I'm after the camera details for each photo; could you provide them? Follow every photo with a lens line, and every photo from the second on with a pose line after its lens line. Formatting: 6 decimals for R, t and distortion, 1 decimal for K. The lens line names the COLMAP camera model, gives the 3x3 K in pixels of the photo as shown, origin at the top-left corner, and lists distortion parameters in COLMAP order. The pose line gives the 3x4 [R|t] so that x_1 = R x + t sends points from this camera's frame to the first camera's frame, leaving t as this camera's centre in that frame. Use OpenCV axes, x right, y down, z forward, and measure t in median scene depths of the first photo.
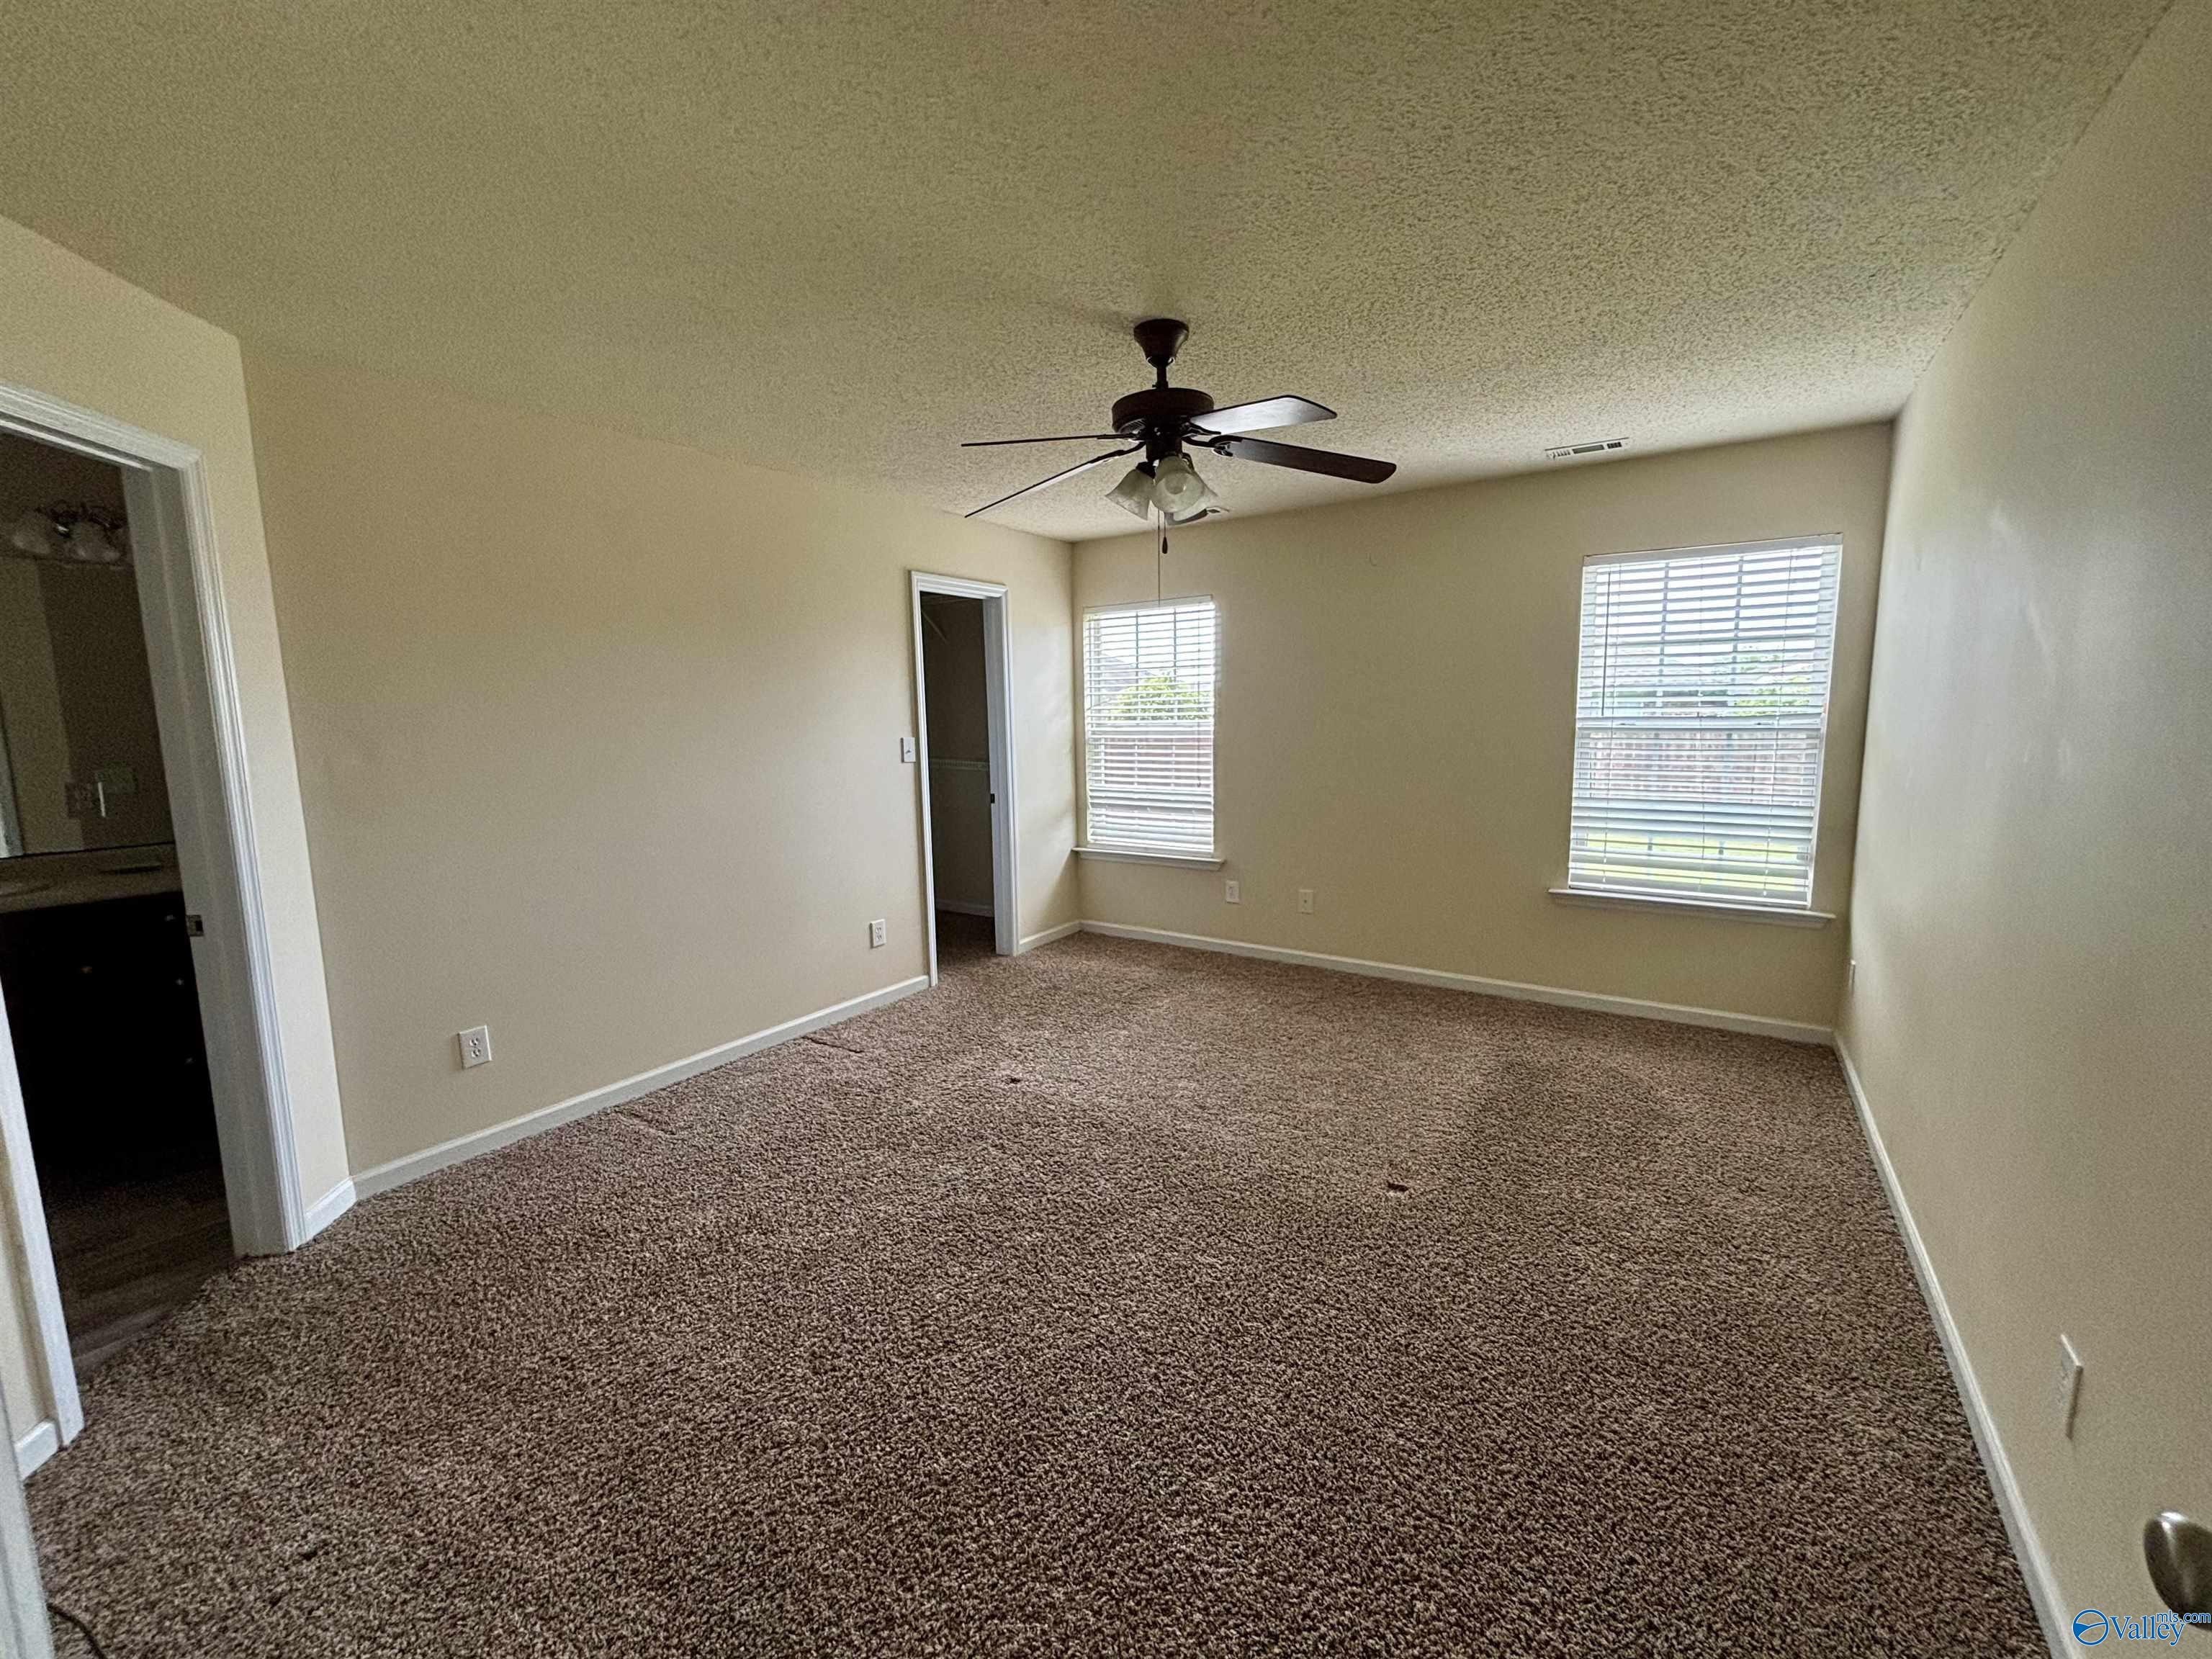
lens RADIAL K [[898.4, 0, 1098.3], [0, 898.4, 824.7], [0, 0, 1]] dist [0.002681, 0.000034]
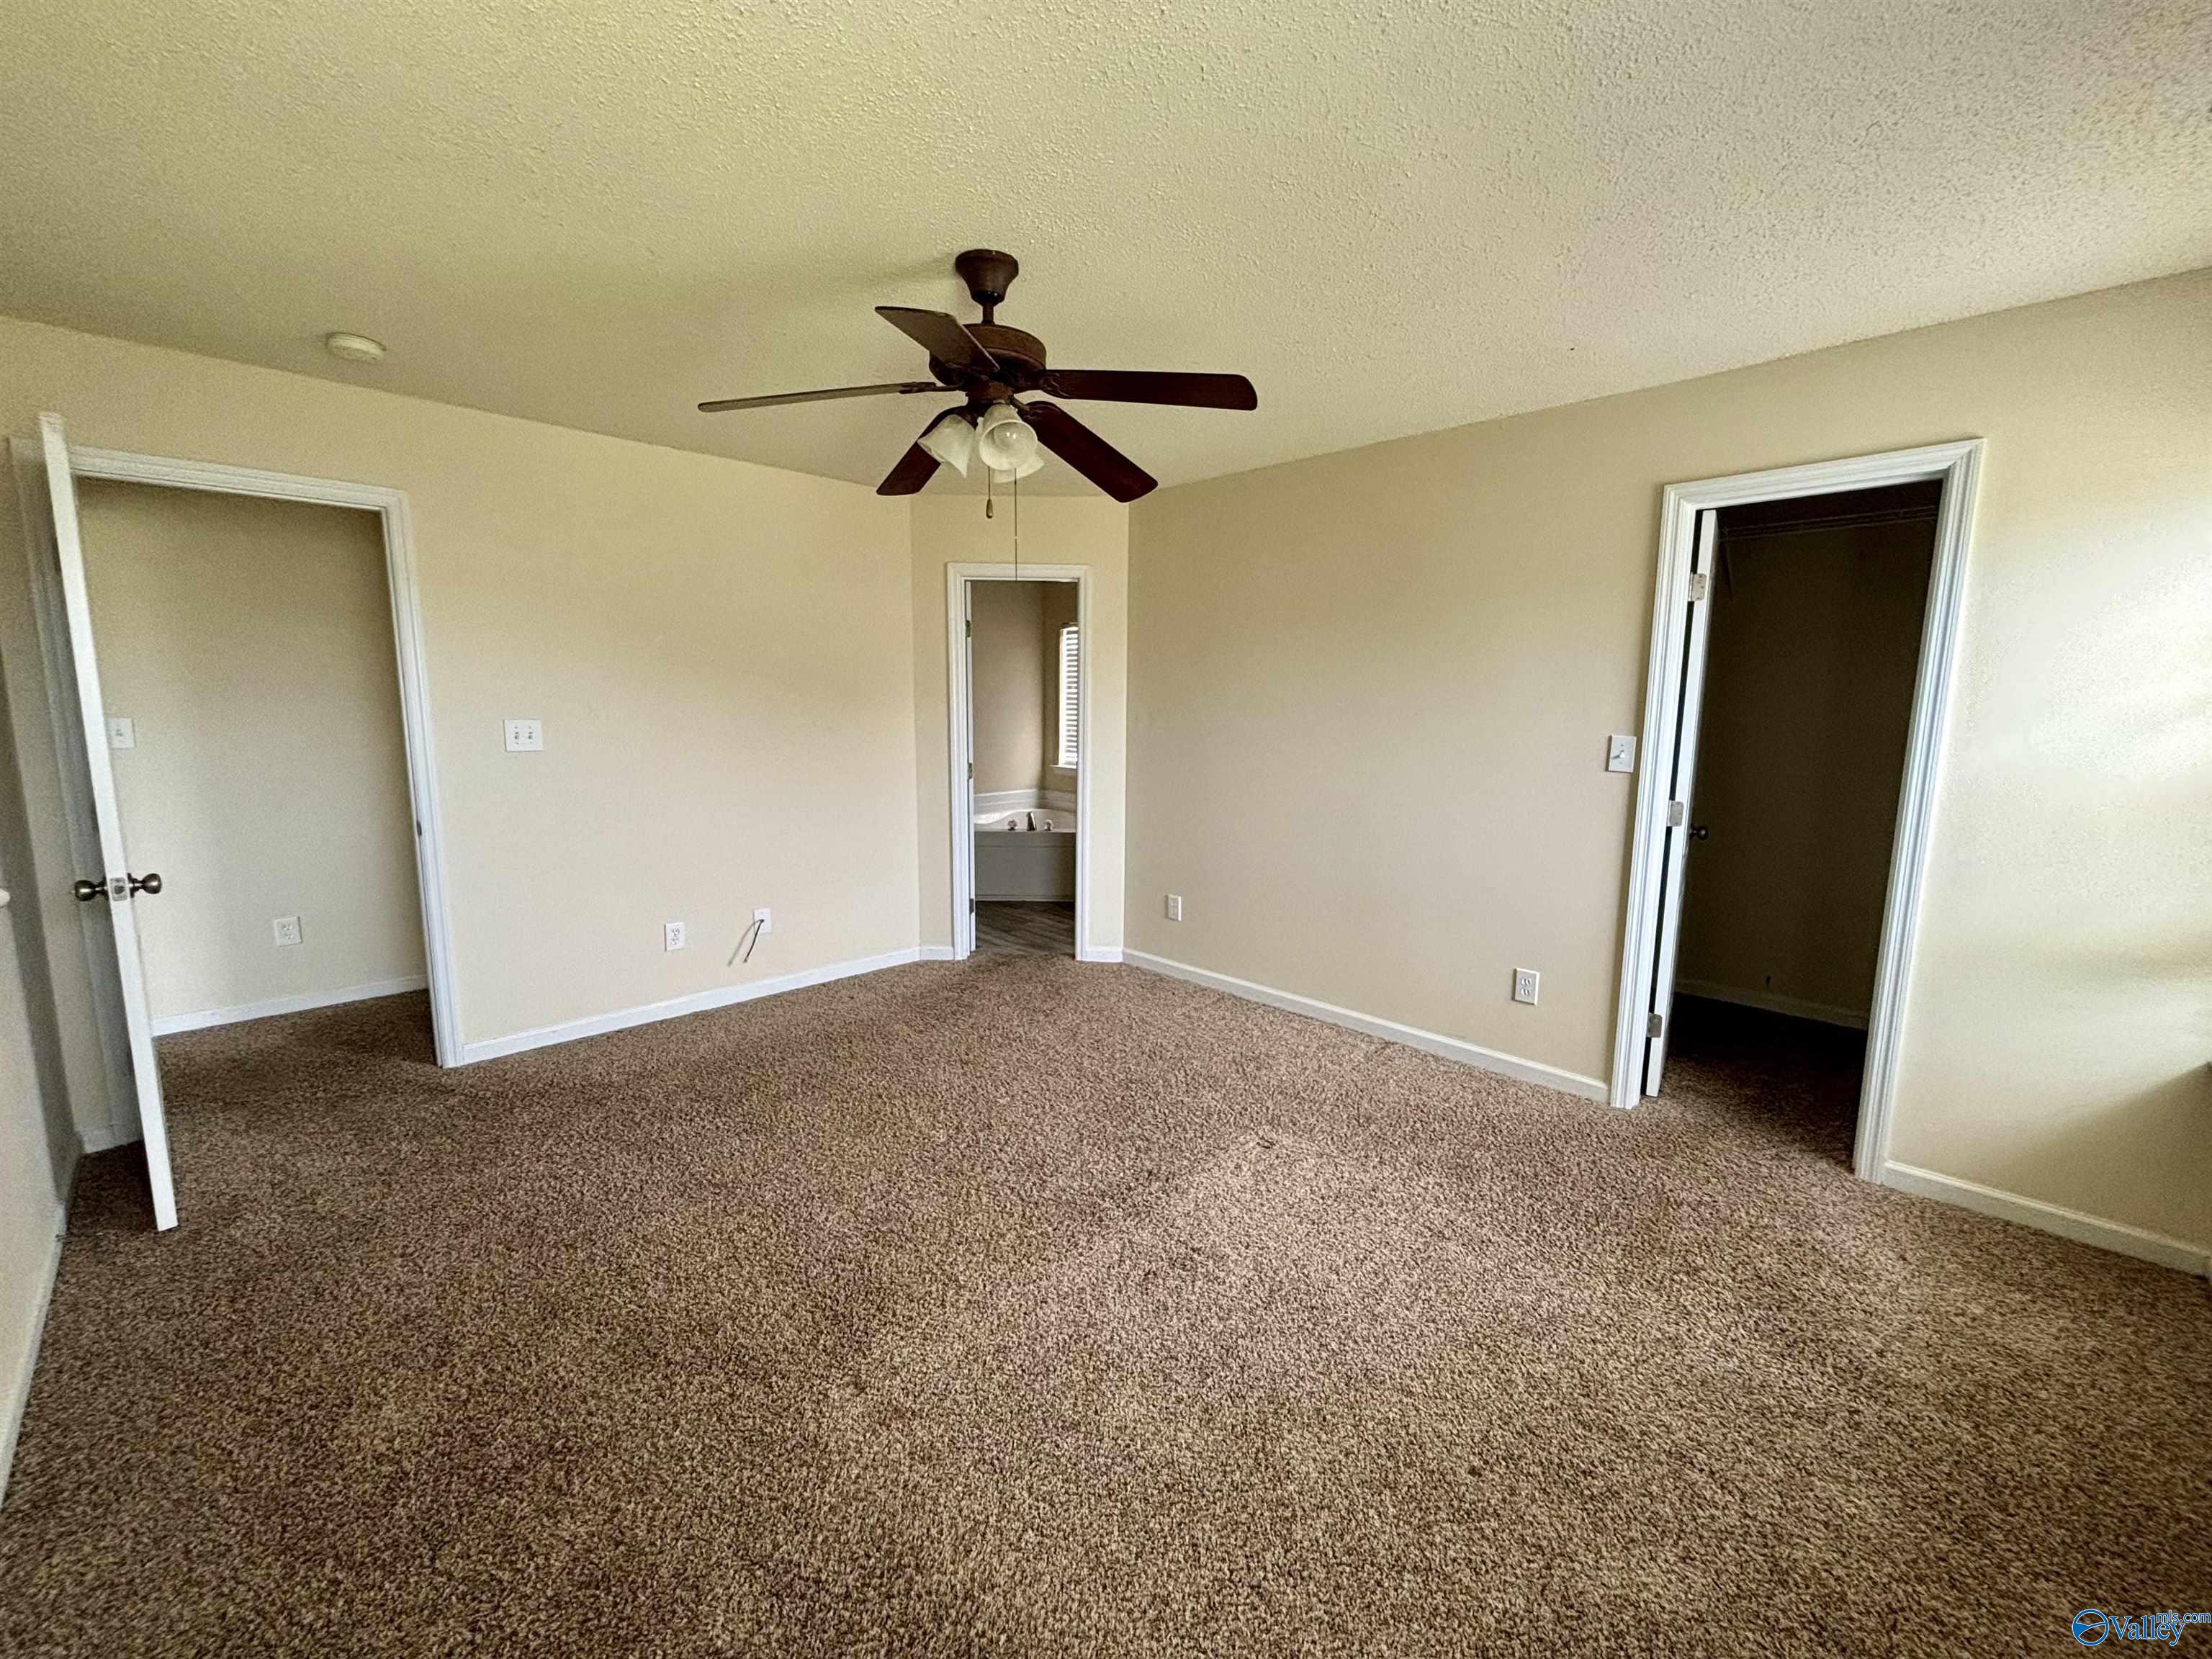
lens RADIAL K [[898.4, 0, 1095.1], [0, 898.4, 828.5], [0, 0, 1]] dist [0.002681, 0.000034]
pose [[-0.196424, 0.167312, -0.966139, 0.608249], [-0.122125, 0.973487, 0.193414, -0.126192], [0.972884, 0.155981, -0.170784, 0.836721]]
